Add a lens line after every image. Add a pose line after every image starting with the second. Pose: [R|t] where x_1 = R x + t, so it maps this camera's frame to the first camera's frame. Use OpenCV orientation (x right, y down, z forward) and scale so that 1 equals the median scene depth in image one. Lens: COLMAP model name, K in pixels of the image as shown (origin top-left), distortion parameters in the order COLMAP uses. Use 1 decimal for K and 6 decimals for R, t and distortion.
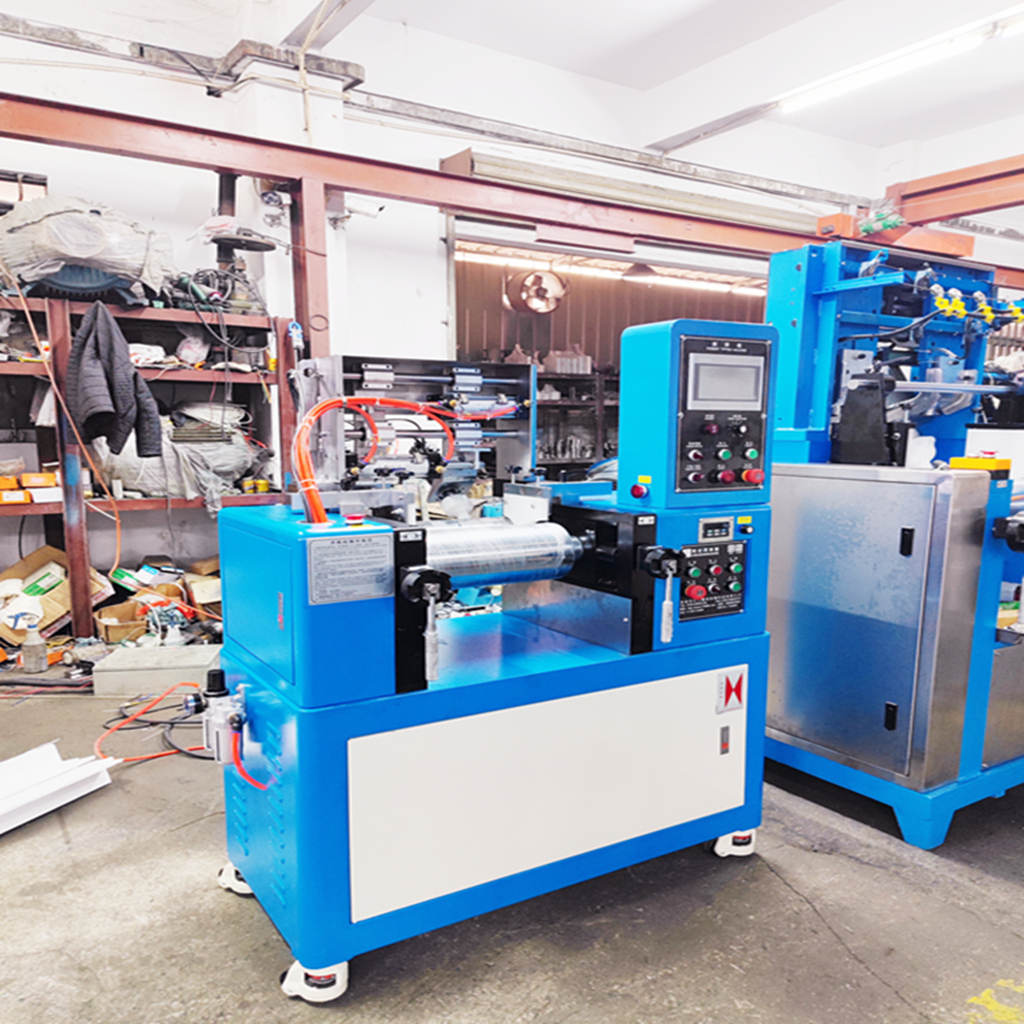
lens RADIAL K [[893.1, 0, 515.3], [0, 893.1, 560.6], [0, 0, 1]] dist [0.070828, -0.076991]
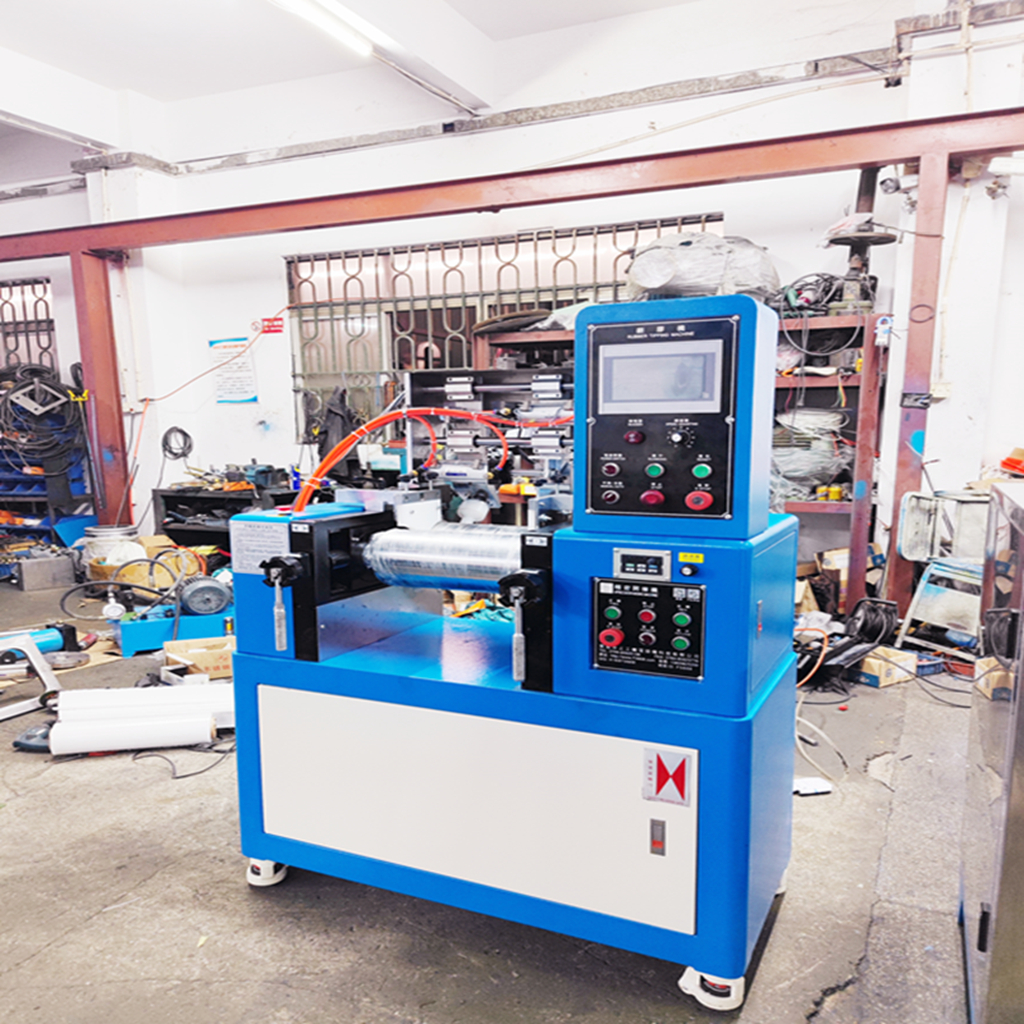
lens RADIAL K [[894.1, 0, 526.3], [0, 894.1, 565.1], [0, 0, 1]] dist [0.068566, -0.074227]
pose [[0.548730, 0.120593, -0.827256, 0.396134], [-0.119912, 0.990663, 0.064874, -0.035139], [0.827355, 0.063600, 0.558067, 0.228111]]
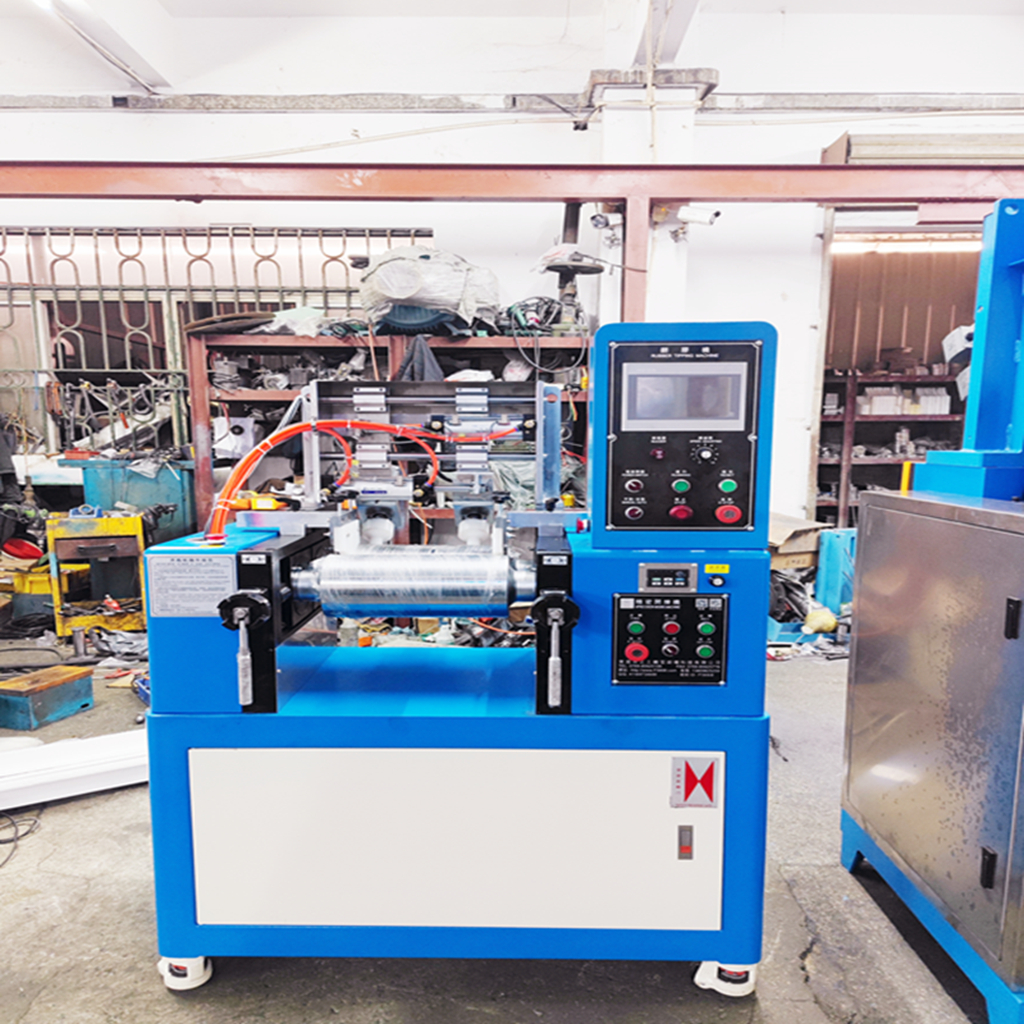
lens RADIAL K [[893.1, 0, 515.3], [0, 893.1, 560.6], [0, 0, 1]] dist [0.070828, -0.076991]
pose [[0.840849, 0.071437, -0.536535, 0.260477], [-0.078633, 0.996858, 0.009493, -0.022607], [0.535527, 0.034207, 0.843825, 0.116944]]
